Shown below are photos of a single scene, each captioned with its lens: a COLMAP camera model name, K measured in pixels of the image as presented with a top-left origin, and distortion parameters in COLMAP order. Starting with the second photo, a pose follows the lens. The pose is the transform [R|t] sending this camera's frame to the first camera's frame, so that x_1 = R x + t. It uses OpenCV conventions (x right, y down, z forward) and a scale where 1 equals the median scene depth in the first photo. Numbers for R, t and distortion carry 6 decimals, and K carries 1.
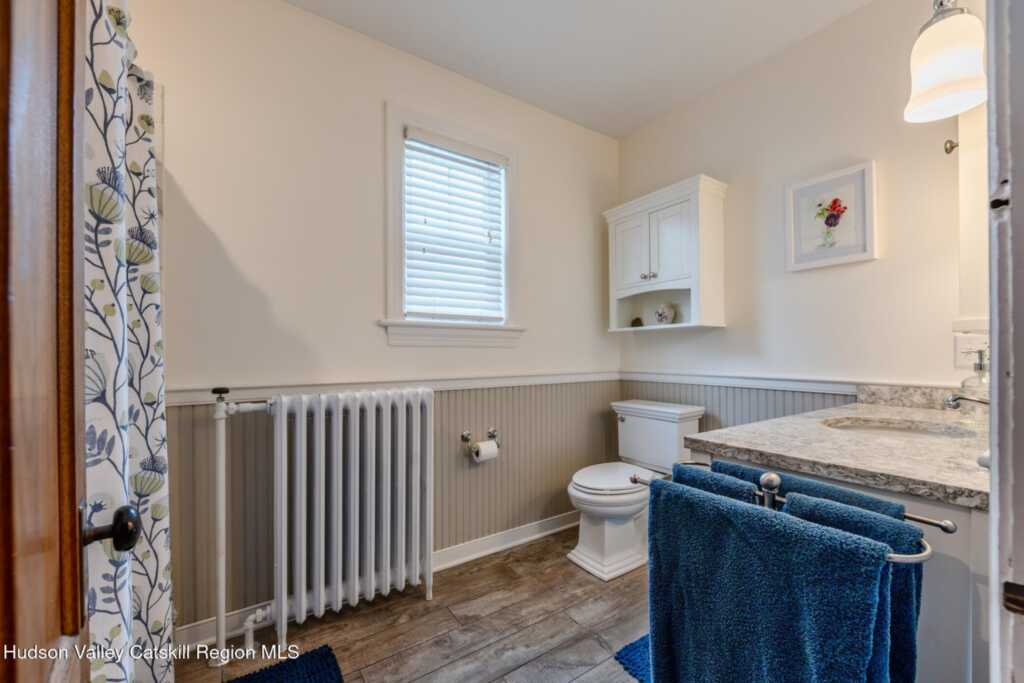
lens RADIAL K [[413.0, 0, 512.0], [0, 413.0, 341.5], [0, 0, 1]] dist [0.000079, -0.000034]
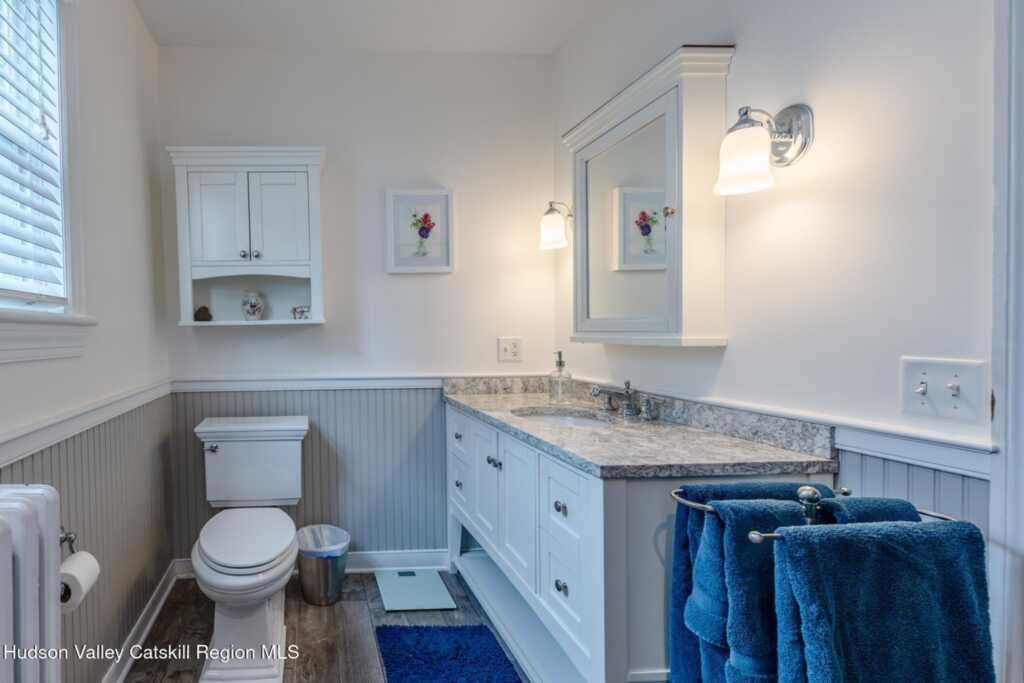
lens RADIAL K [[447.5, 0, 512.0], [0, 447.5, 341.5], [0, 0, 1]] dist [0.000584, -0.000004]
pose [[0.526064, 0.001756, 0.850443, -0.139495], [-0.013122, 0.999896, 0.006053, -0.011228], [-0.850344, -0.014344, 0.526032, 0.182116]]
